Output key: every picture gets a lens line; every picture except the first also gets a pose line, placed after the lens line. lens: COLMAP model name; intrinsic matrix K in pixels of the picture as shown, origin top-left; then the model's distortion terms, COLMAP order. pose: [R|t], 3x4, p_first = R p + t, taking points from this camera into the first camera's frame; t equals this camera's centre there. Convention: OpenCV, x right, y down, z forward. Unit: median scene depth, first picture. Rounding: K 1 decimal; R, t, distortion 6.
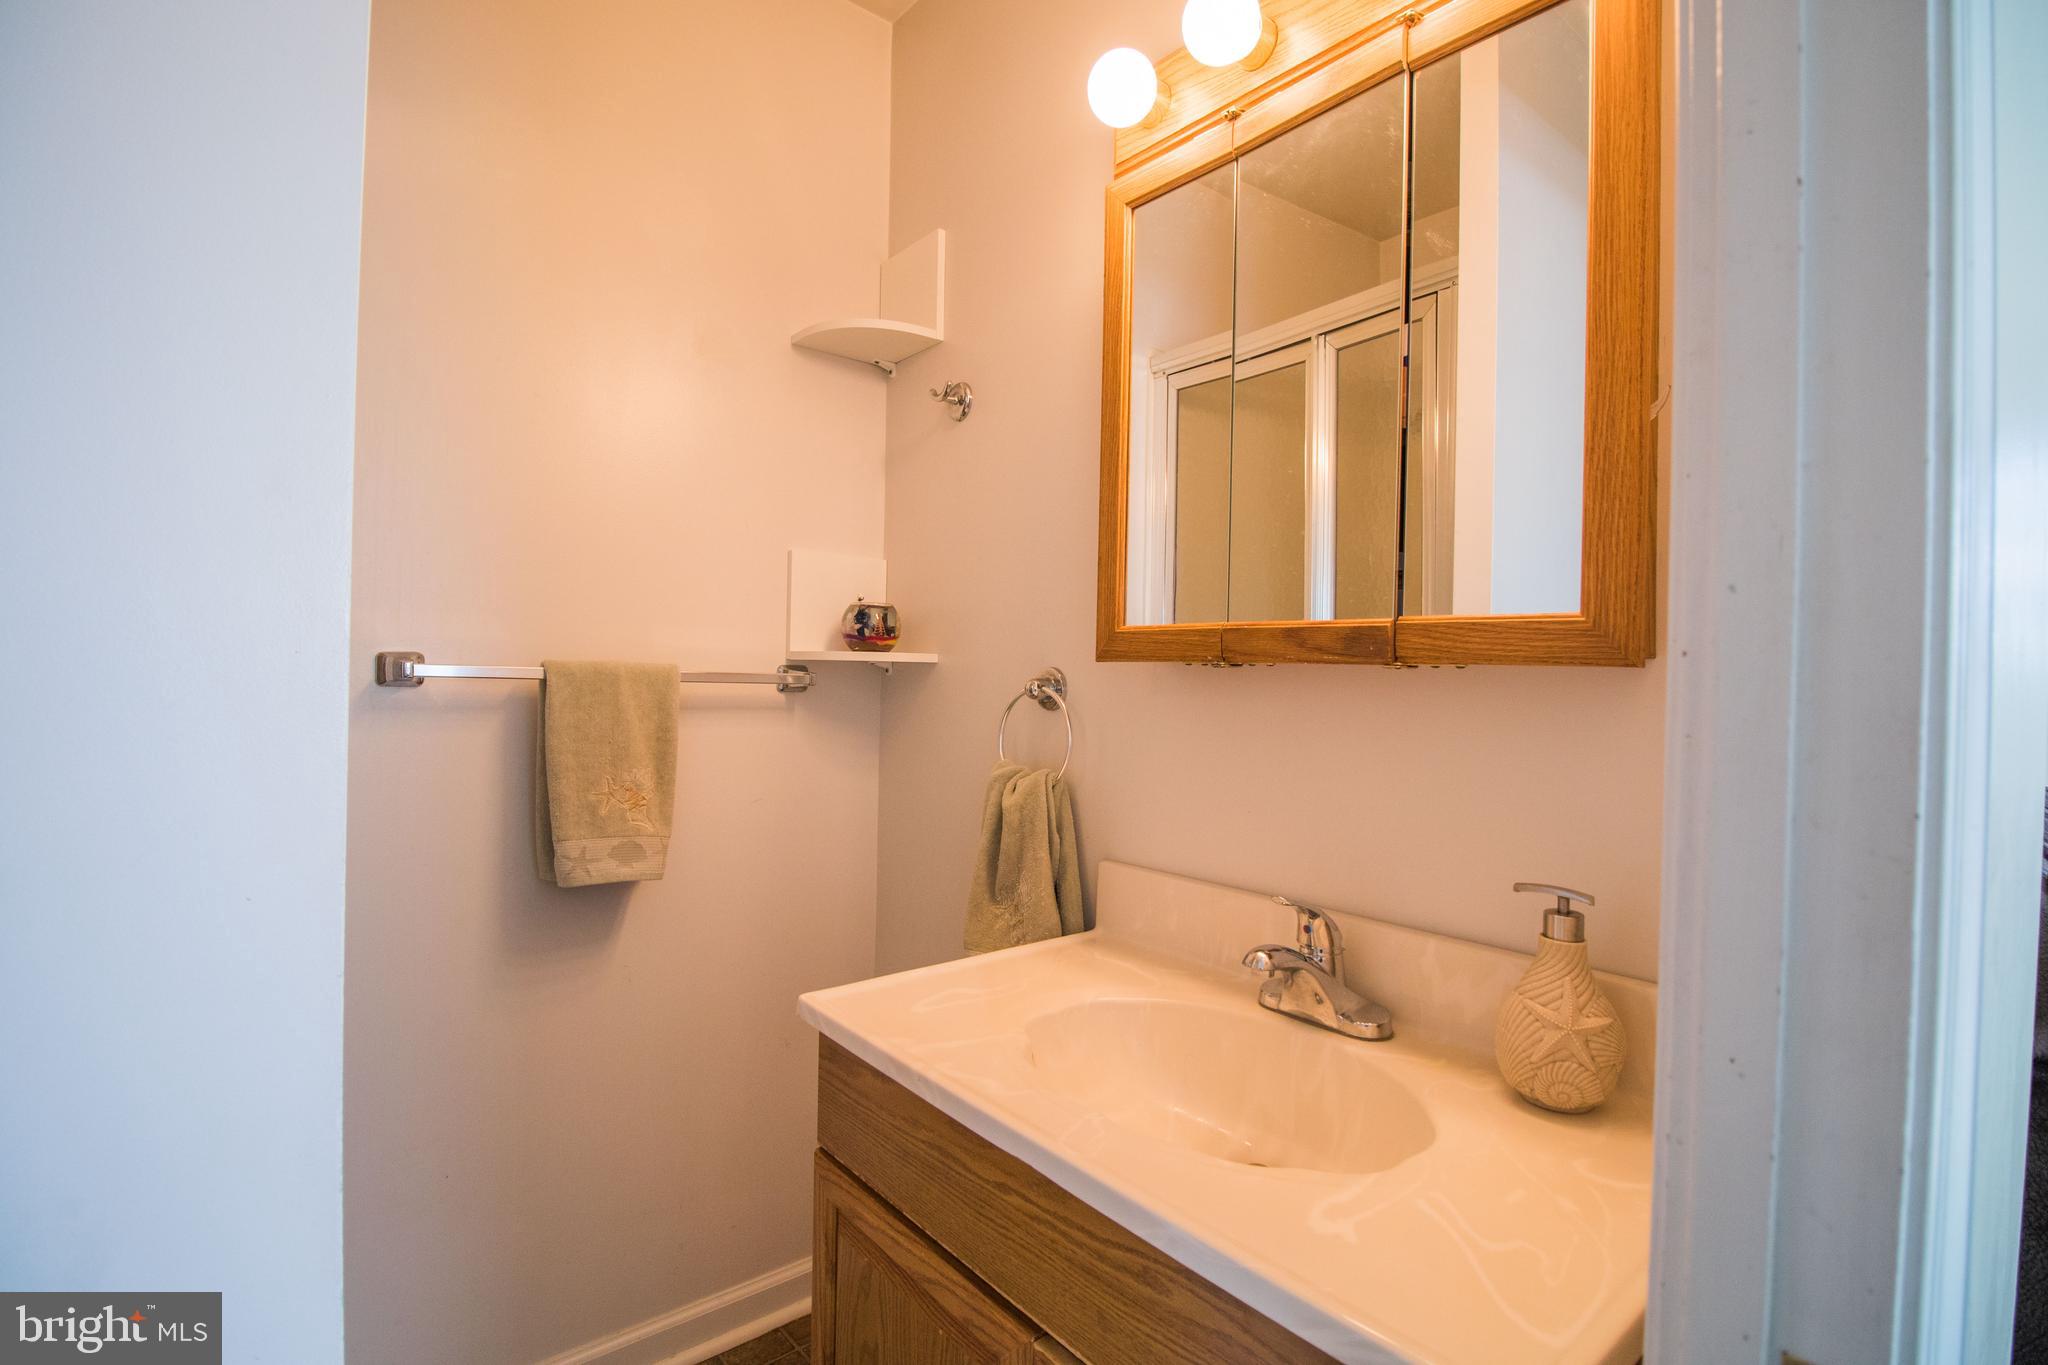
lens RADIAL K [[946.1, 0, 1024.3], [0, 946.1, 674.7], [0, 0, 1]] dist [-0.000068, -0.012113]
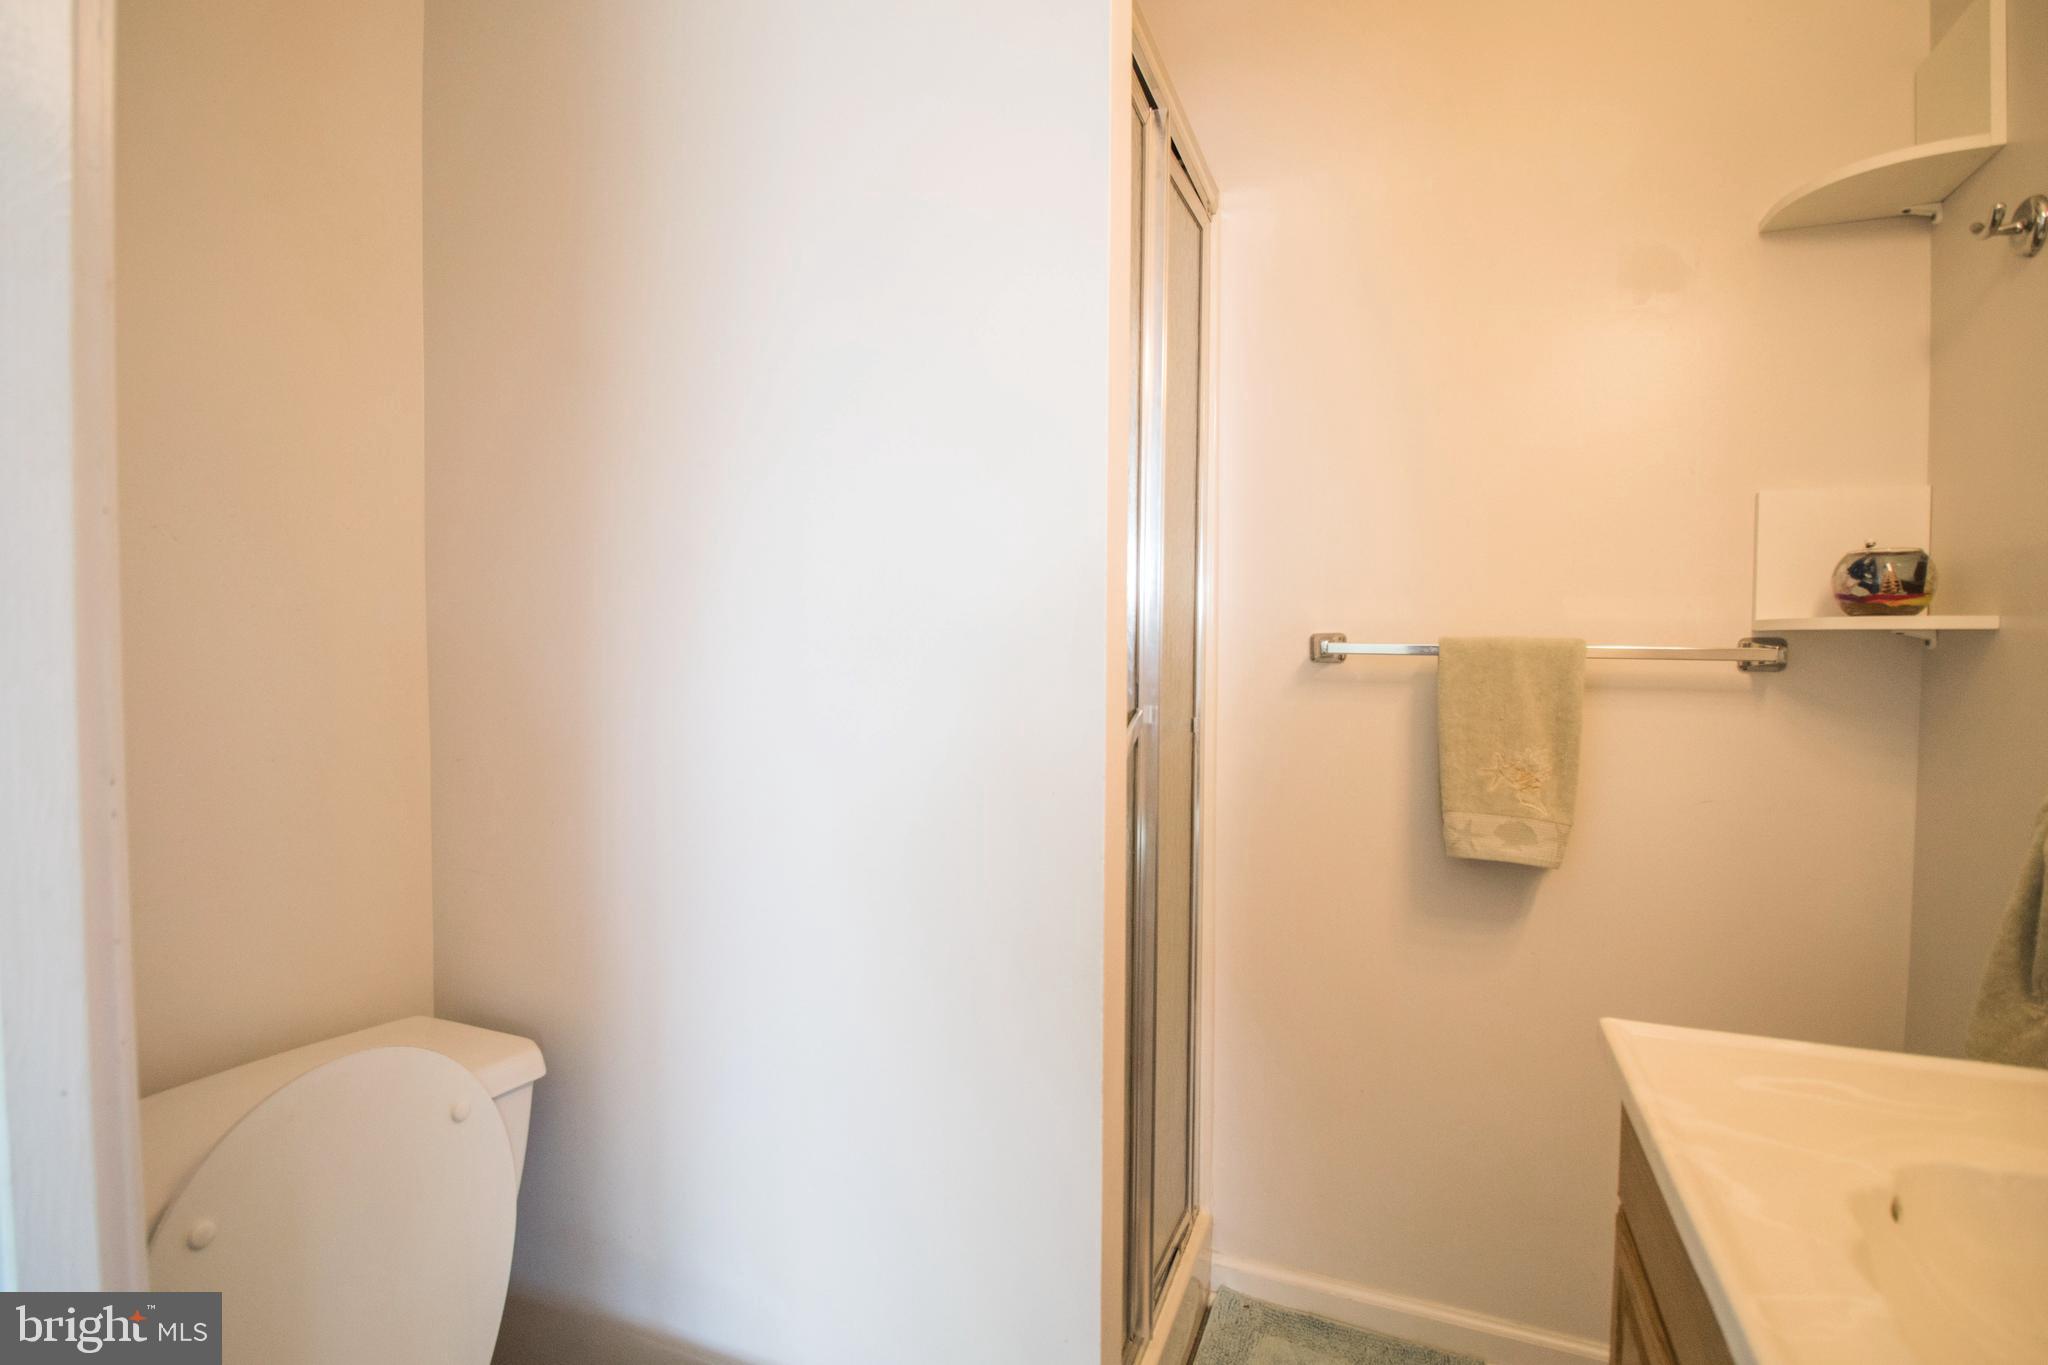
lens RADIAL K [[946.1, 0, 1024.3], [0, 946.1, 674.7], [0, 0, 1]] dist [-0.000068, -0.012113]
pose [[0.460889, 0.009865, -0.887403, 0.200252], [0.002822, 0.999917, 0.012582, 0.010901], [0.887453, -0.008303, 0.460823, 0.102399]]
